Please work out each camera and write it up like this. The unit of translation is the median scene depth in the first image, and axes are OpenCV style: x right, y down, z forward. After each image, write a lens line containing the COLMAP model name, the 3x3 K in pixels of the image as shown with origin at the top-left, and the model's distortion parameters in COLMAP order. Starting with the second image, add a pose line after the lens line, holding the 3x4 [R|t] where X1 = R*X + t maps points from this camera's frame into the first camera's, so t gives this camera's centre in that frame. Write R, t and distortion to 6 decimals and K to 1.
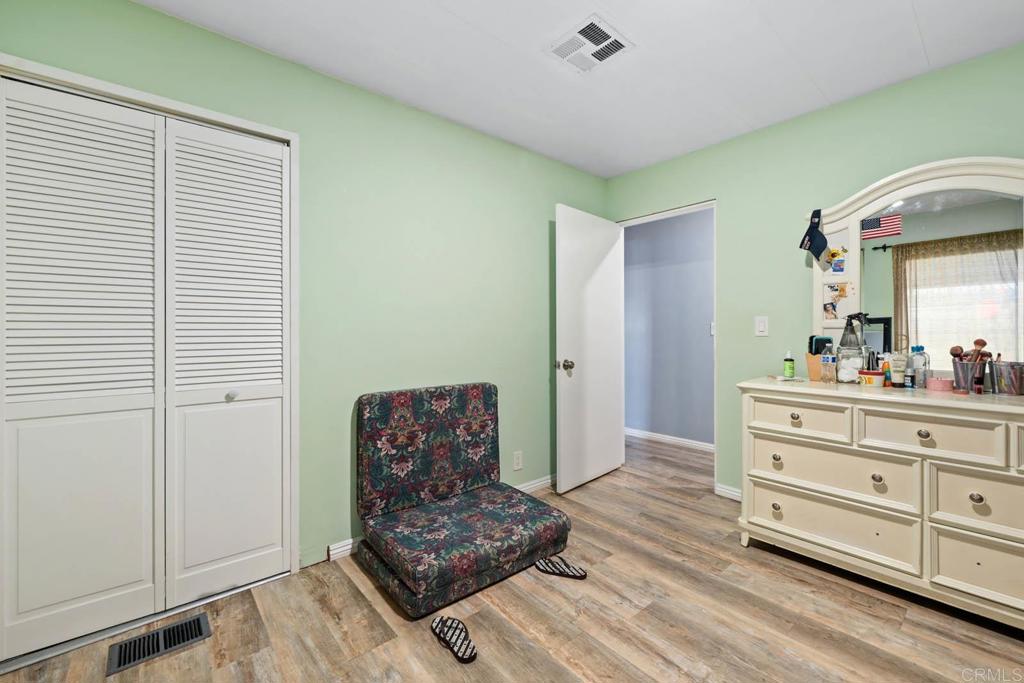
lens RADIAL K [[405.8, 0, 512.7], [0, 405.8, 333.1], [0, 0, 1]] dist [0.001182, 0.000011]
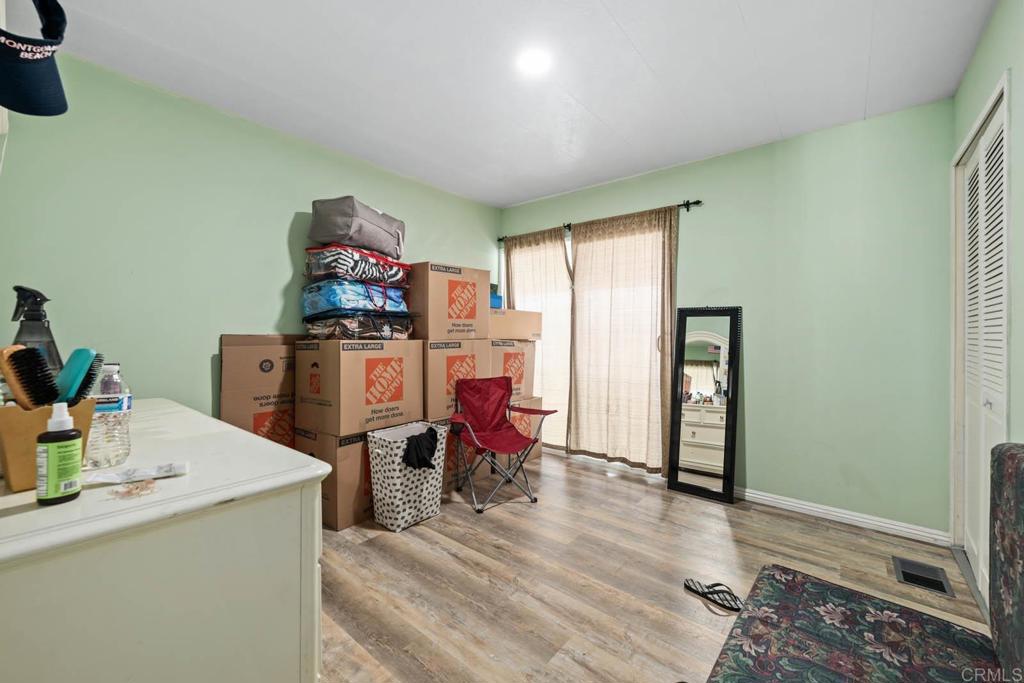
lens RADIAL K [[405.8, 0, 510.7], [0, 405.8, 335.9], [0, 0, 1]] dist [0.001182, 0.000011]
pose [[-0.982972, -0.001387, -0.183753, 0.603259], [-0.003492, 0.999932, 0.011131, -0.006532], [0.183725, 0.011583, -0.982910, 1.887241]]
